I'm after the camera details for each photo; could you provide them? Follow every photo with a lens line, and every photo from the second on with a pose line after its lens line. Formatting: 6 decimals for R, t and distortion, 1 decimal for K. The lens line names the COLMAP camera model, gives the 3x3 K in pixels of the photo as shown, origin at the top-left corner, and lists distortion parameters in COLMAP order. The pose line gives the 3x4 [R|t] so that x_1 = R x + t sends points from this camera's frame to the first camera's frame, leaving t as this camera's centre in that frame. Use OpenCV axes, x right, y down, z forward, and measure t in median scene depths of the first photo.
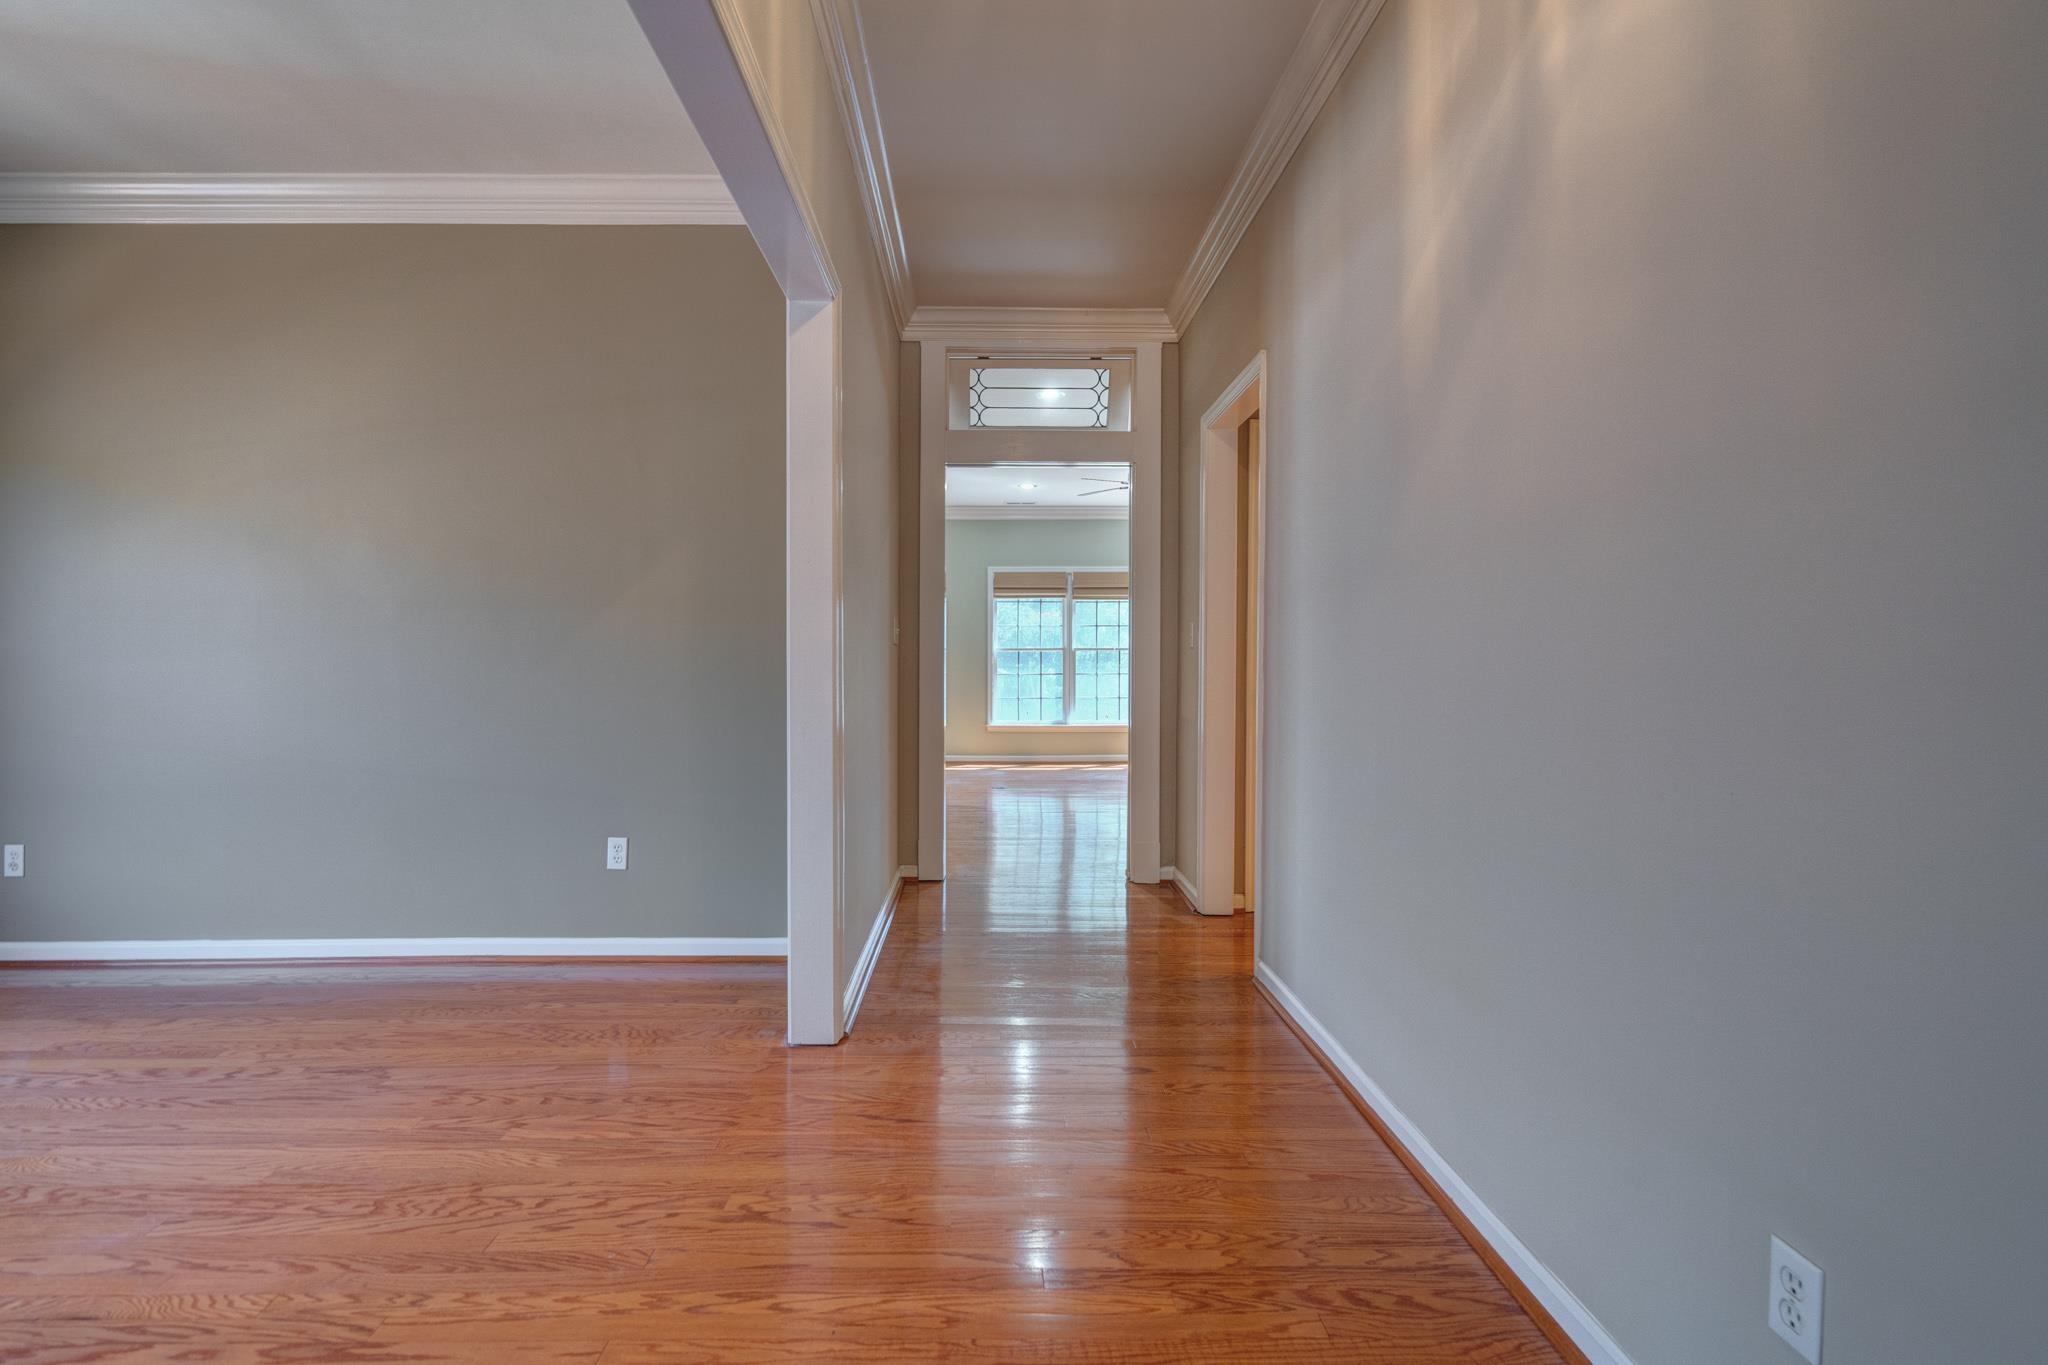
lens RADIAL K [[952.4, 0, 997.7], [0, 952.4, 673.2], [0, 0, 1]] dist [0.000710, 0.000554]
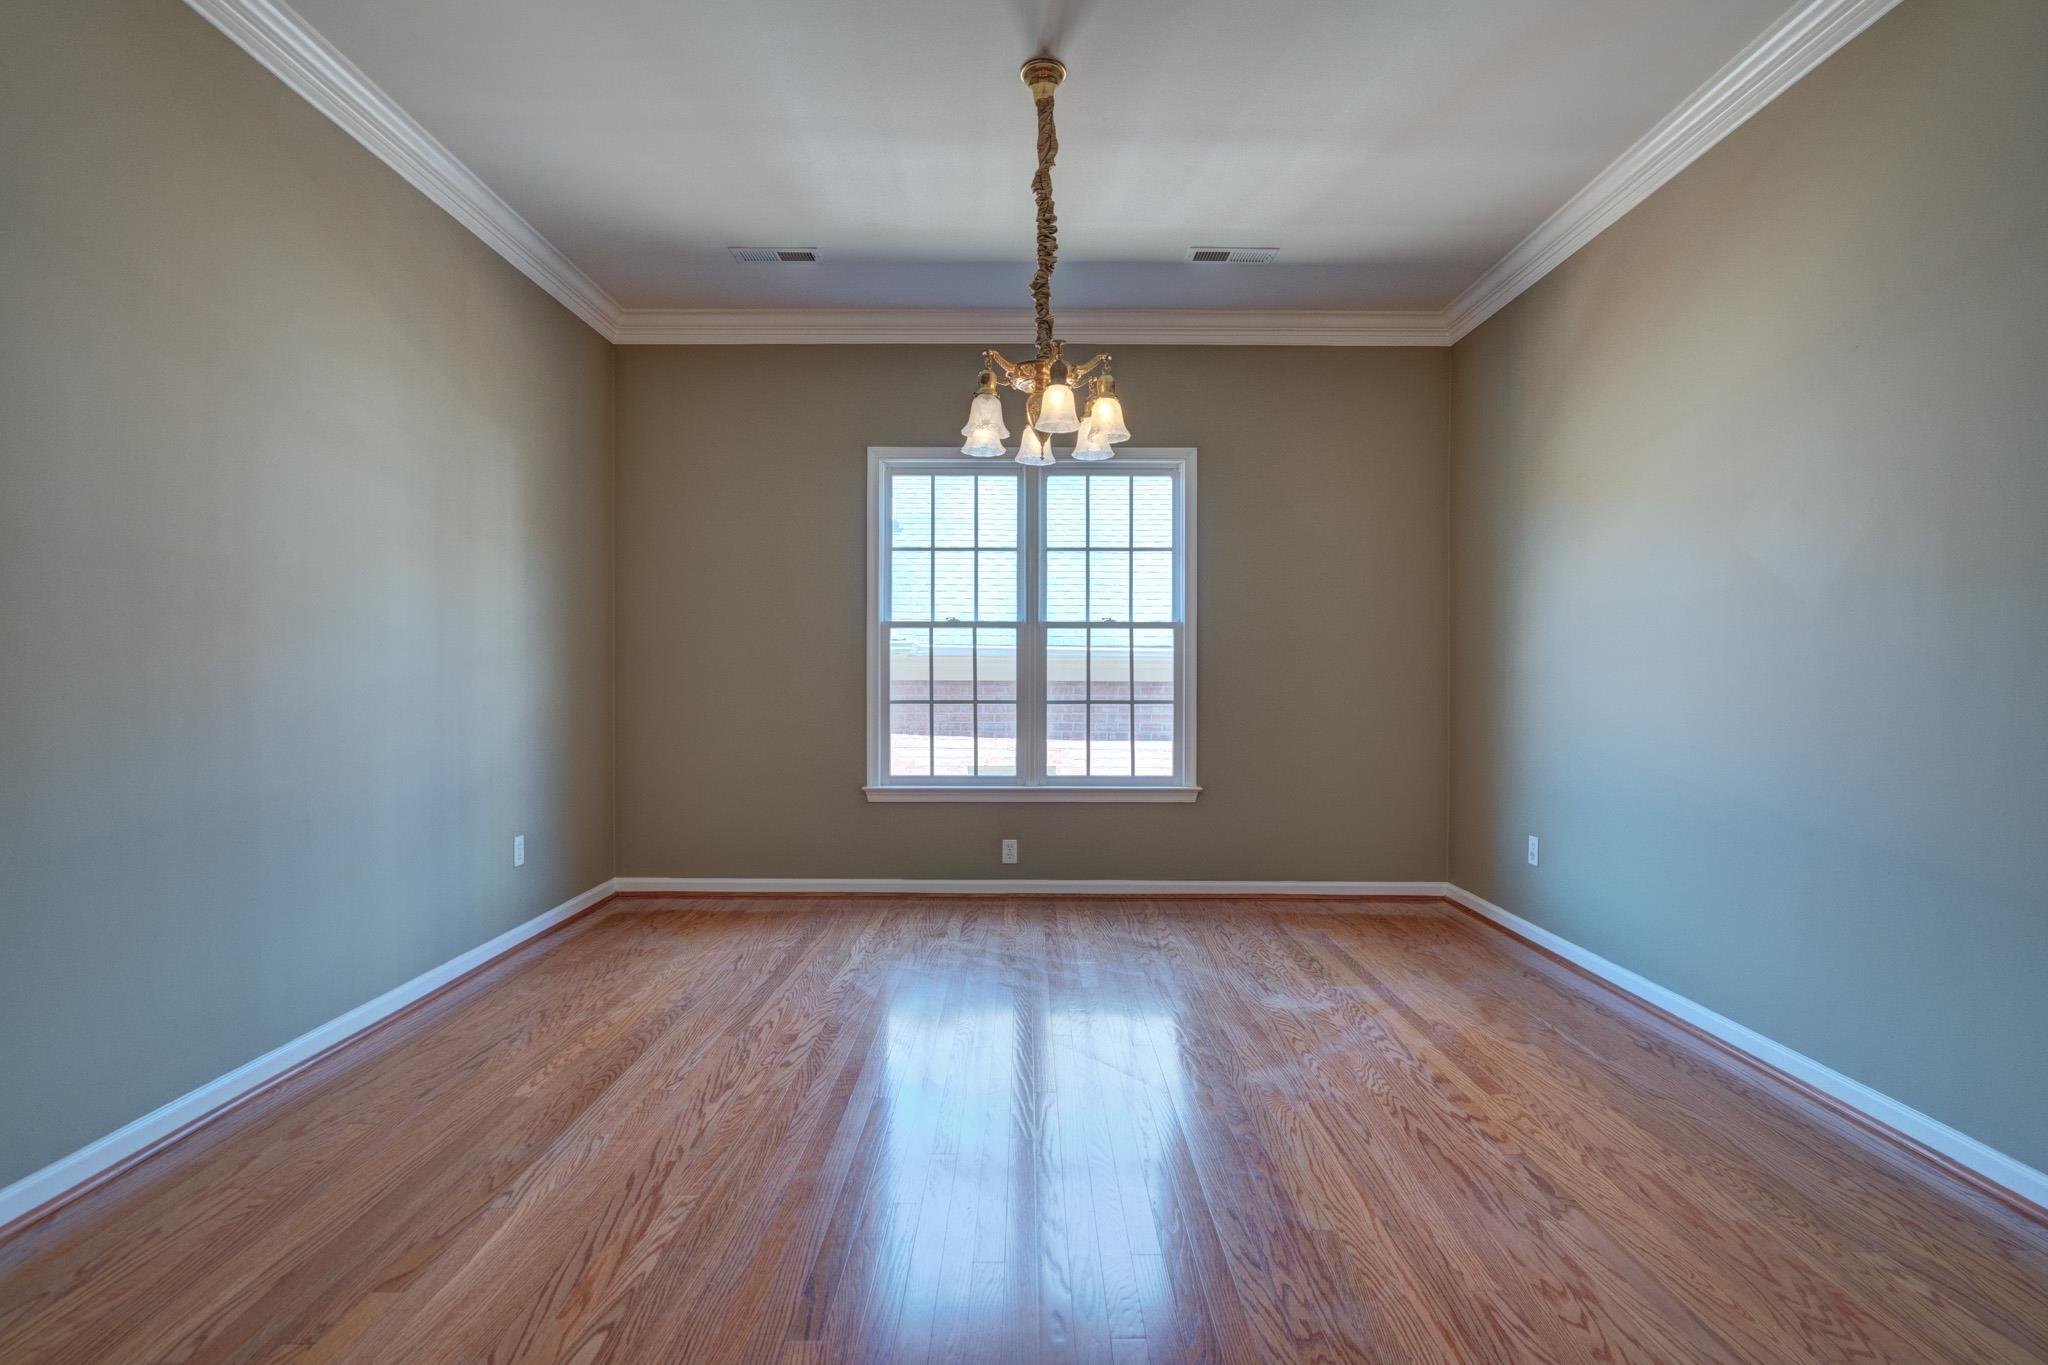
lens RADIAL K [[953.2, 0, 1021.8], [0, 953.2, 676.5], [0, 0, 1]] dist [0.000134, 0.000283]
pose [[-0.015222, 0.004782, -0.999873, 0.130179], [-0.013030, 0.999903, 0.004981, -0.007030], [0.999799, 0.013105, -0.015158, 0.590218]]
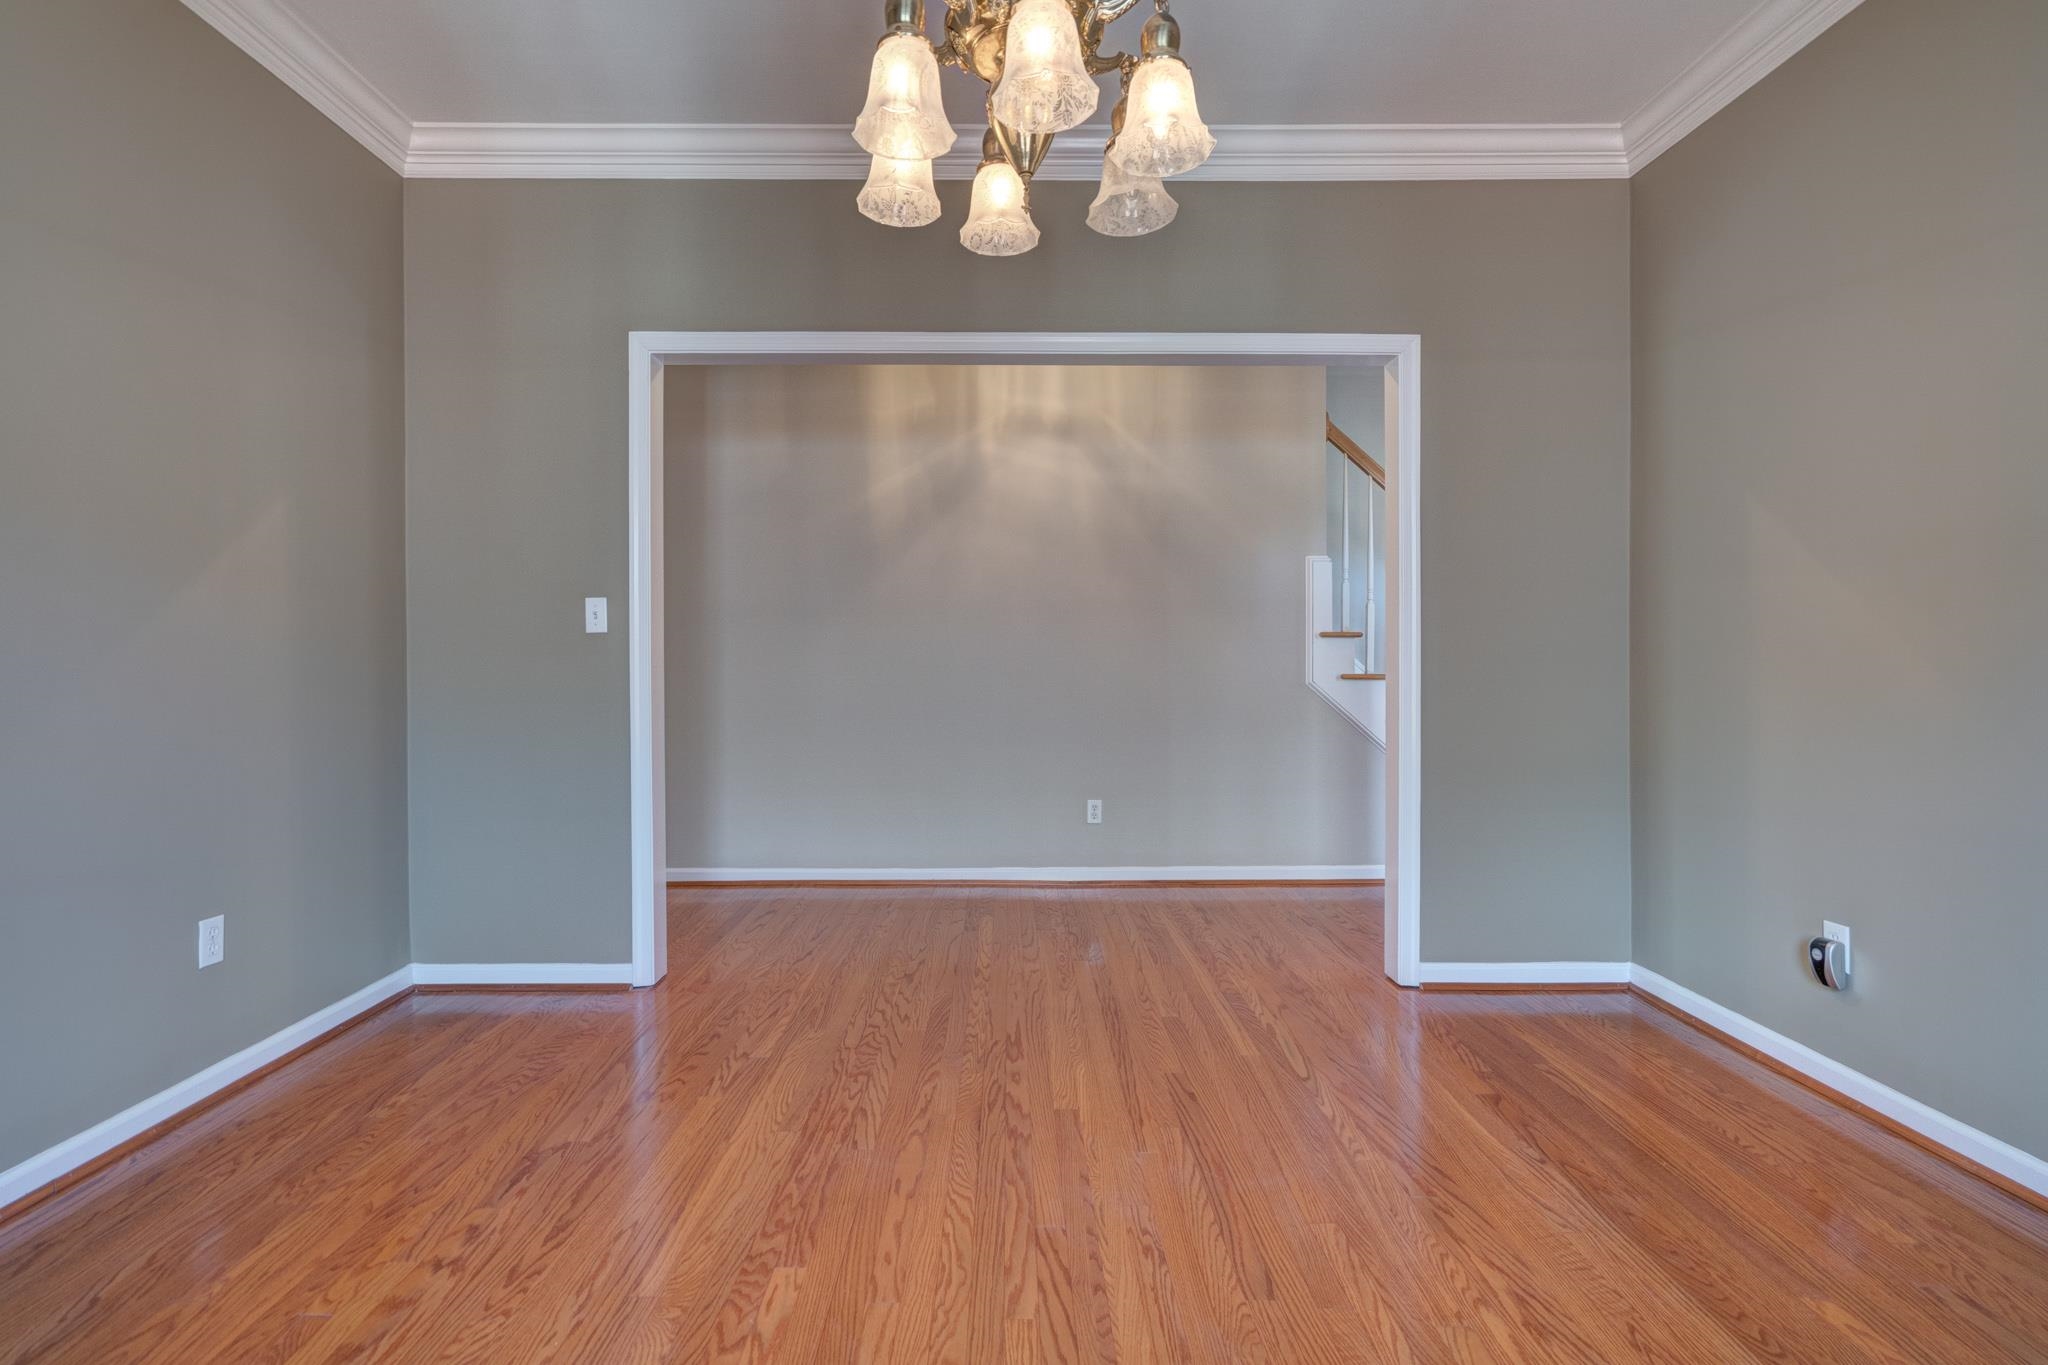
lens RADIAL K [[952.4, 0, 997.7], [0, 952.4, 673.2], [0, 0, 1]] dist [0.000710, 0.000554]
pose [[0.024131, -0.014985, 0.999596, -1.515724], [0.013768, 0.999798, 0.014656, -0.006533], [-0.999614, 0.013409, 0.024333, 0.599823]]
